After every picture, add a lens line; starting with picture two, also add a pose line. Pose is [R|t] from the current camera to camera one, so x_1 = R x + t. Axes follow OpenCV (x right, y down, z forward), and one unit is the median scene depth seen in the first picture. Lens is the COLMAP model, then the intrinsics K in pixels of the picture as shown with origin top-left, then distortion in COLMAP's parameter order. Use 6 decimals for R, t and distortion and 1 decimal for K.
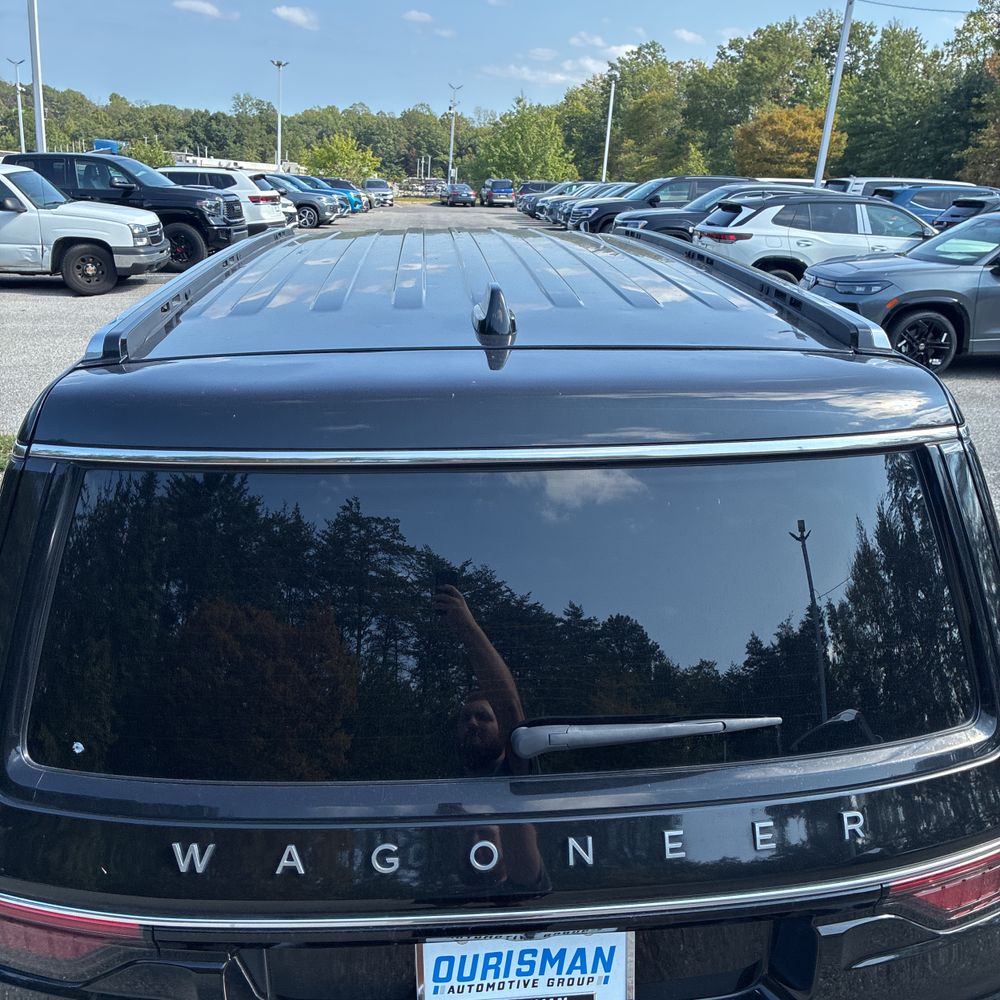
lens RADIAL K [[1027.0, 0, 508.1], [0, 1027.0, 506.6], [0, 0, 1]] dist [0.023339, 0.000000]
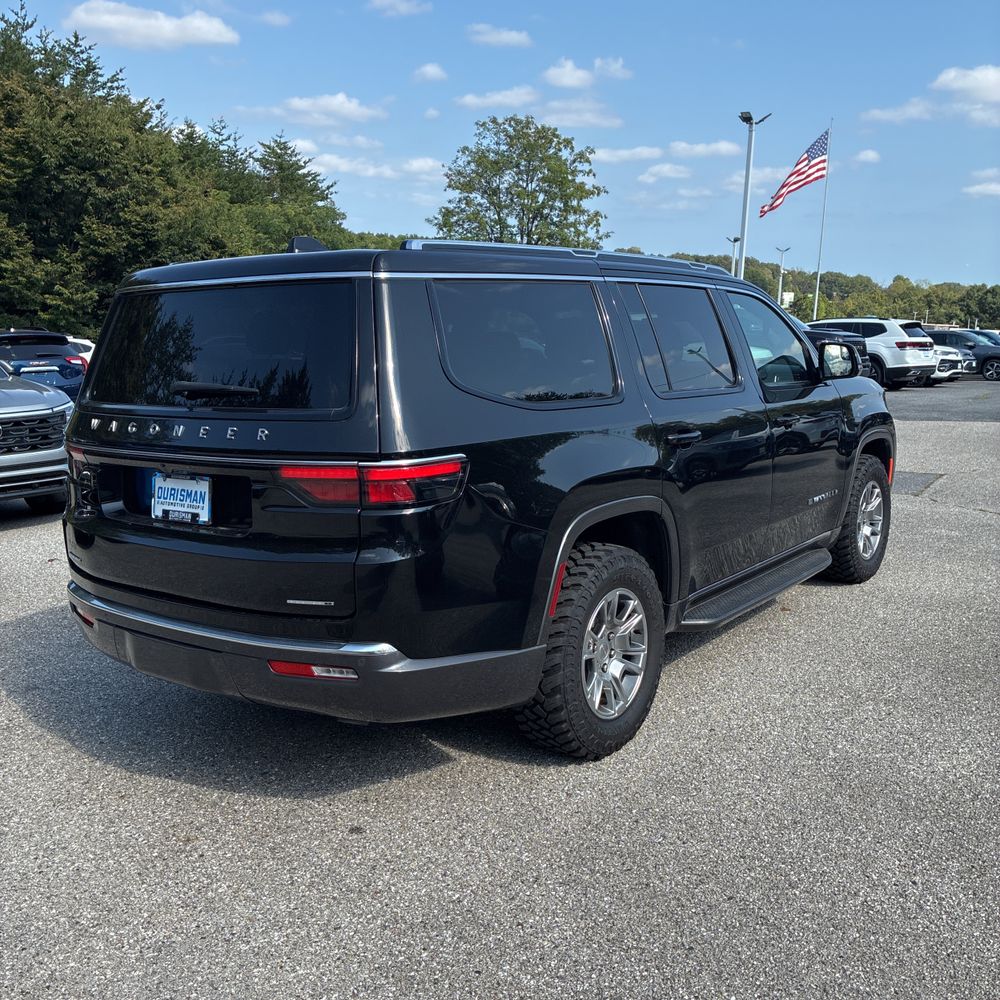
lens RADIAL K [[1027.0, 0, 506.6], [0, 1027.0, 492.5], [0, 0, 1]] dist [0.023339, 0.000000]
pose [[0.758507, 0.077093, -0.647089, 0.137485], [-0.188740, 0.976407, -0.104910, 0.035595], [0.623735, 0.201706, 0.755162, -0.020393]]
